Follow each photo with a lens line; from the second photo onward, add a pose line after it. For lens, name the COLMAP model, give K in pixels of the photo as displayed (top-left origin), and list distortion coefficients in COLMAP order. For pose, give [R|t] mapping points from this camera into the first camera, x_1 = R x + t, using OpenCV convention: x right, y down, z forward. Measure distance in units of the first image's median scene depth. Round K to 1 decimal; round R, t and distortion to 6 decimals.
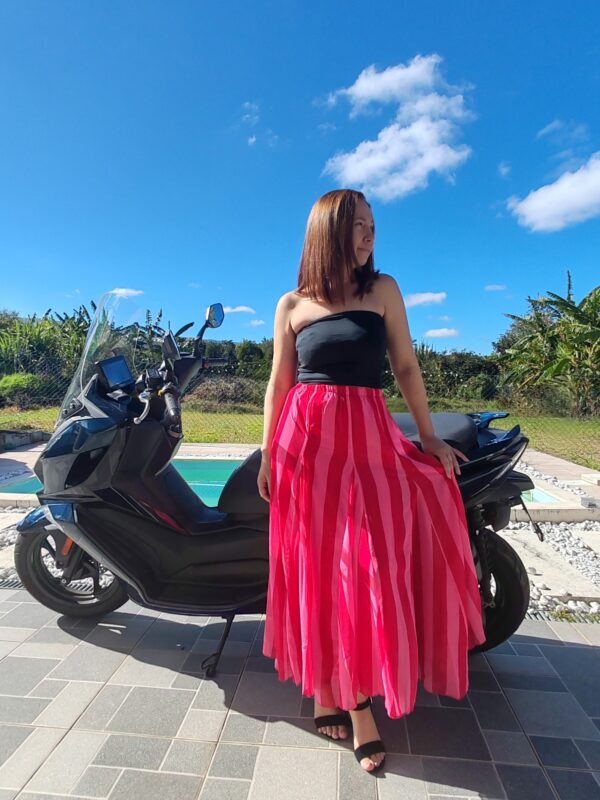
lens RADIAL K [[510.4, 0, 298.5], [0, 510.4, 390.7], [0, 0, 1]] dist [0.000562, -0.001327]
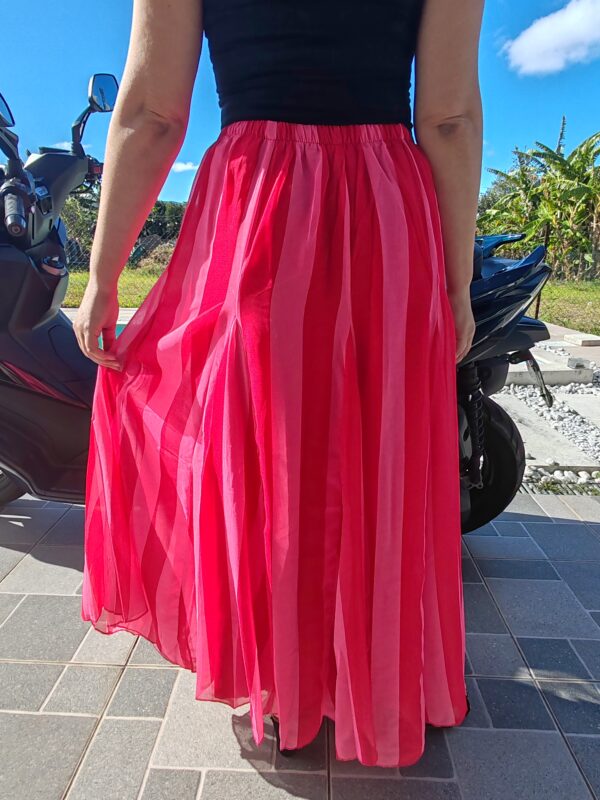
lens RADIAL K [[510.9, 0, 300.0], [0, 510.9, 400.0], [0, 0, 1]] dist [0.001668, 0.000767]
pose [[0.998194, -0.018912, 0.057023, 0.043187], [0.003013, 0.963727, 0.266873, 0.058994], [-0.060002, -0.266219, 0.962043, 0.216267]]
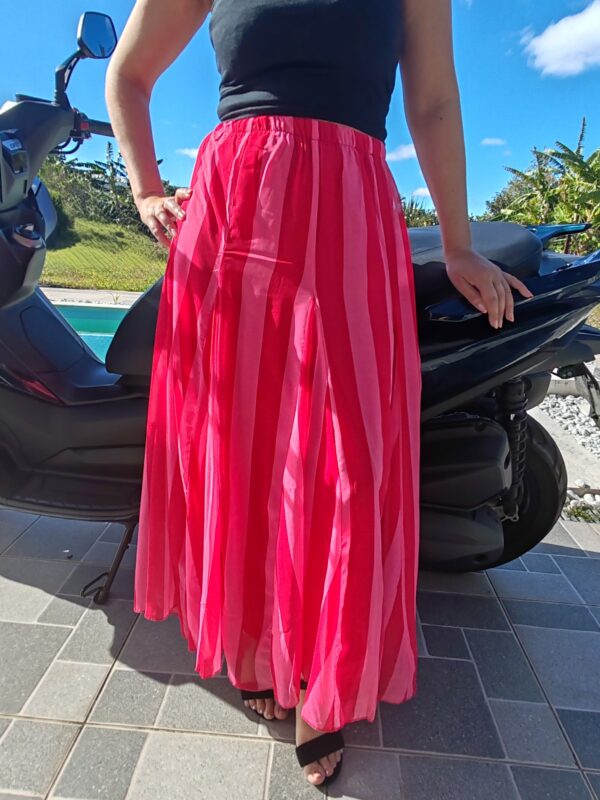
lens RADIAL K [[507.7, 0, 300.0], [0, 507.7, 400.0], [0, 0, 1]] dist [0.004009, 0.001578]
pose [[0.998265, 0.029213, 0.051126, 0.041714], [-0.042536, 0.958163, 0.283044, 0.067658], [-0.040719, -0.284728, 0.957743, 0.308501]]
